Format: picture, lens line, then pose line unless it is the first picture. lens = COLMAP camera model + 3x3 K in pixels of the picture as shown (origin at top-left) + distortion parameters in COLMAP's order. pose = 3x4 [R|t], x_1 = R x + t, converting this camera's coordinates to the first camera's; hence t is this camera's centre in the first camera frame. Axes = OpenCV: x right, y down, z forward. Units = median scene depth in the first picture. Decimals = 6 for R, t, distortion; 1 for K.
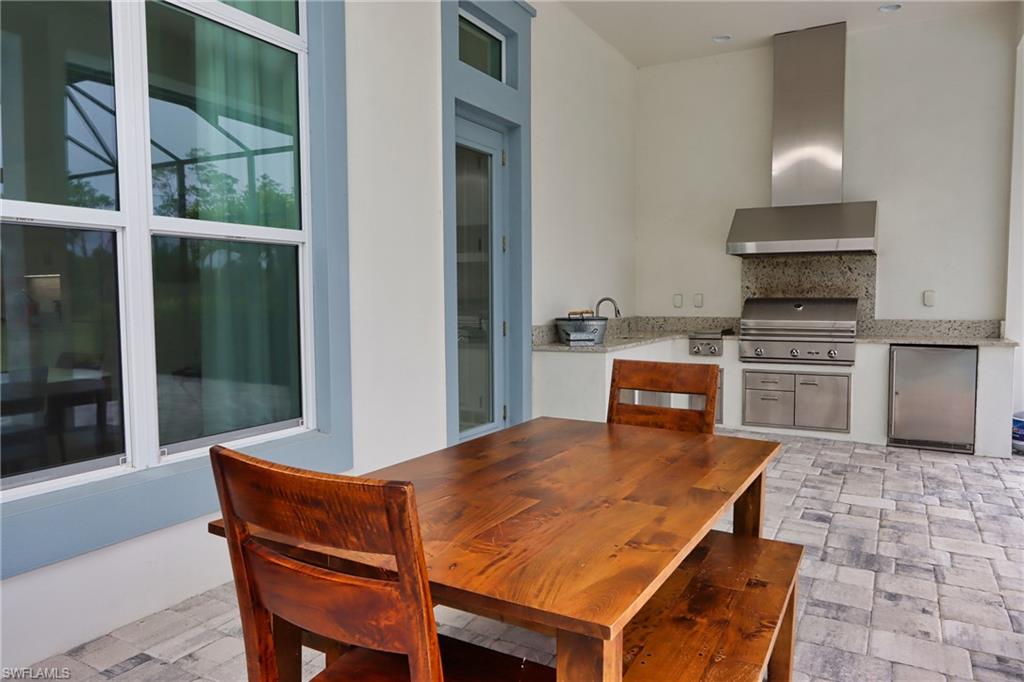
lens RADIAL K [[682.7, 0, 510.0], [0, 682.7, 340.6], [0, 0, 1]] dist [0.005725, 0.002841]
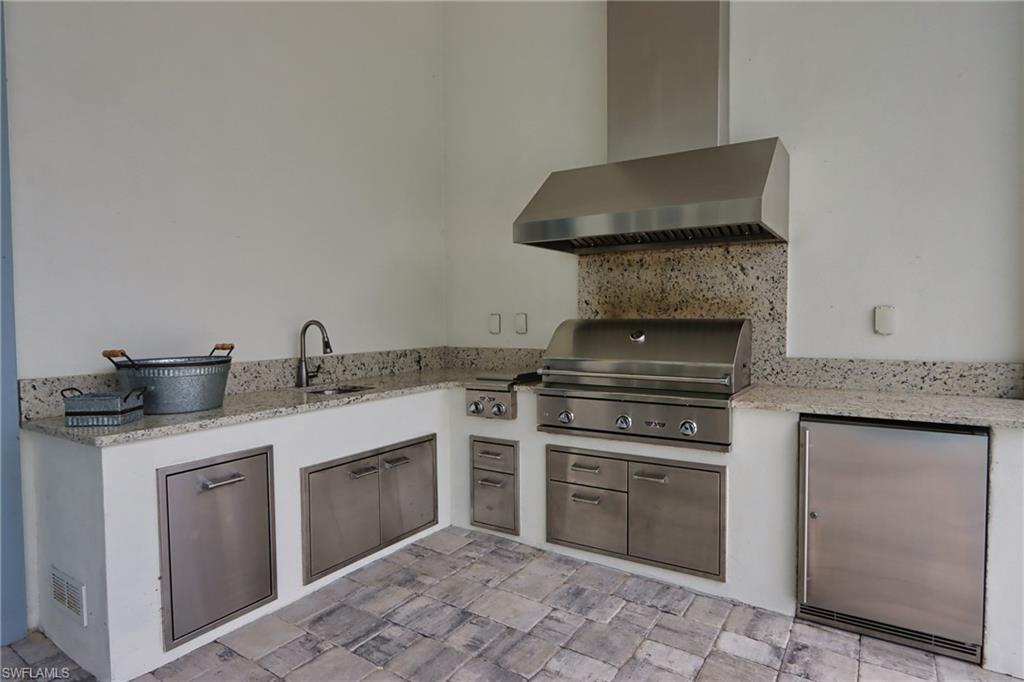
lens RADIAL K [[545.1, 0, 515.3], [0, 545.1, 339.9], [0, 0, 1]] dist [-0.011301, 0.001419]
pose [[0.996975, -0.000459, -0.077717, 0.351408], [-0.001295, 0.999746, -0.022510, -0.035519], [0.077708, 0.022543, 0.996721, 0.544757]]
